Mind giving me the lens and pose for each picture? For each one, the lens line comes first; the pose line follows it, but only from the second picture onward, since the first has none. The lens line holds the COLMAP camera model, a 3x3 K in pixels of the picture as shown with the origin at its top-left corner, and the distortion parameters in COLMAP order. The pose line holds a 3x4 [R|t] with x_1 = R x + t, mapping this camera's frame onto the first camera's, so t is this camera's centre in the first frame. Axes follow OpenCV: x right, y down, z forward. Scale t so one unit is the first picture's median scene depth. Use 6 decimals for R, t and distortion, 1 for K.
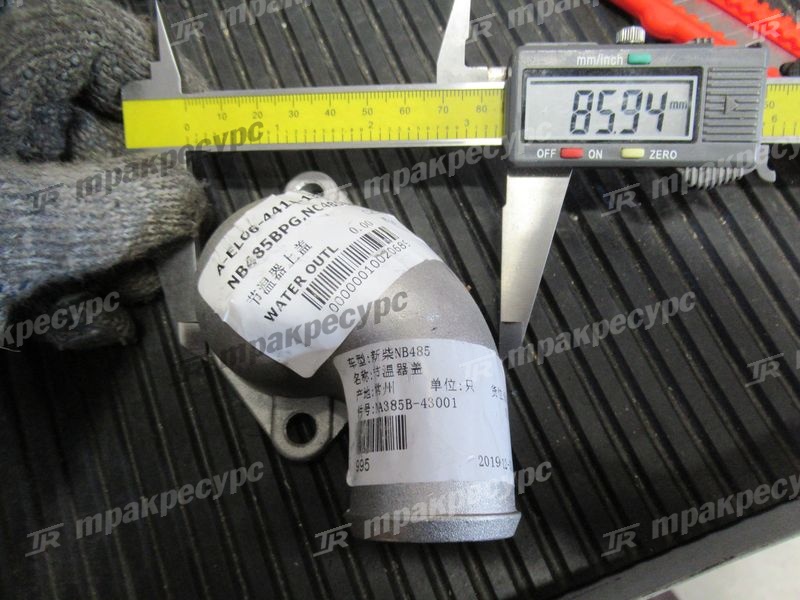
lens RADIAL K [[669.7, 0, 400.0], [0, 669.7, 300.0], [0, 0, 1]] dist [0.008372, 0.000658]
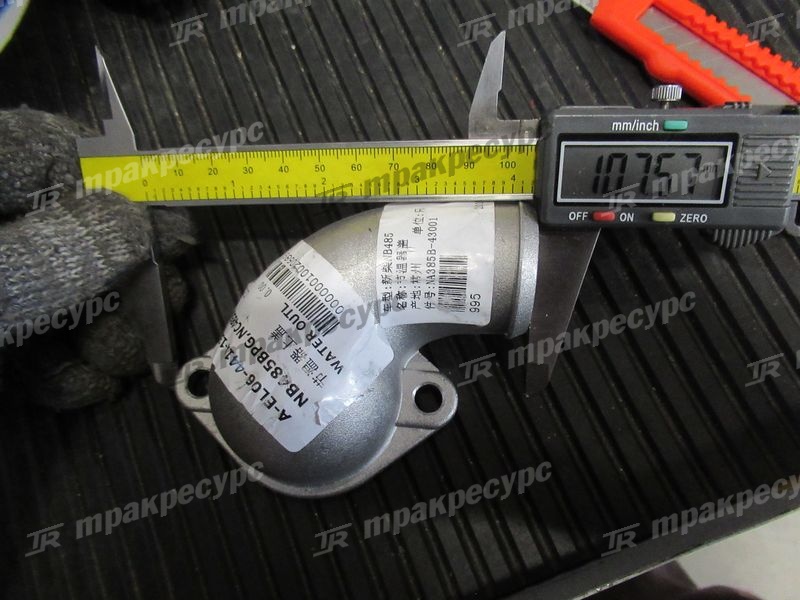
lens RADIAL K [[669.7, 0, 400.0], [0, 669.7, 300.0], [0, 0, 1]] dist [0.008372, 0.000658]
pose [[0.091605, -0.912499, 0.398691, -0.514872], [0.965112, 0.179977, 0.190174, -0.105516], [-0.245289, 0.367361, 0.897151, -0.033601]]
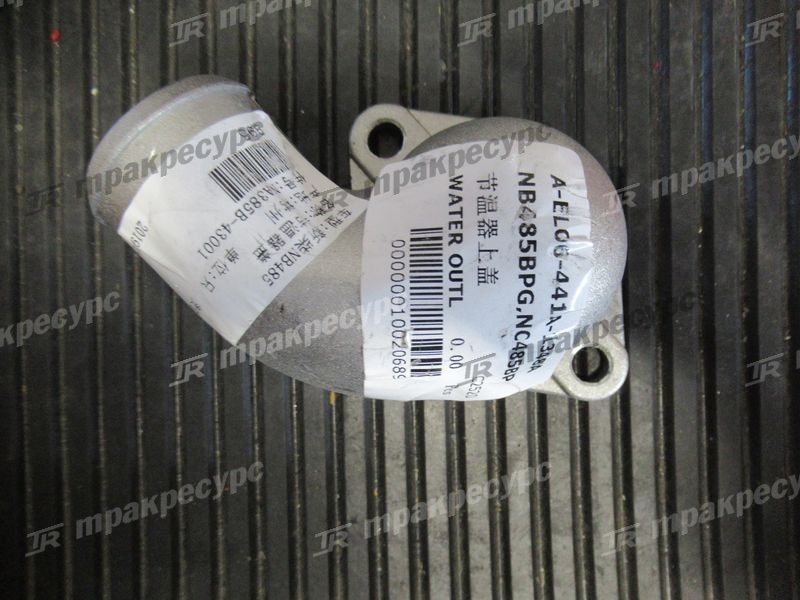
lens RADIAL K [[669.7, 0, 400.0], [0, 669.7, 300.0], [0, 0, 1]] dist [0.008372, 0.000658]
pose [[-0.734370, 0.667184, 0.124763, -0.151228], [-0.605907, -0.727231, 0.322509, -0.280351], [0.305904, 0.161246, 0.938308, 0.289122]]
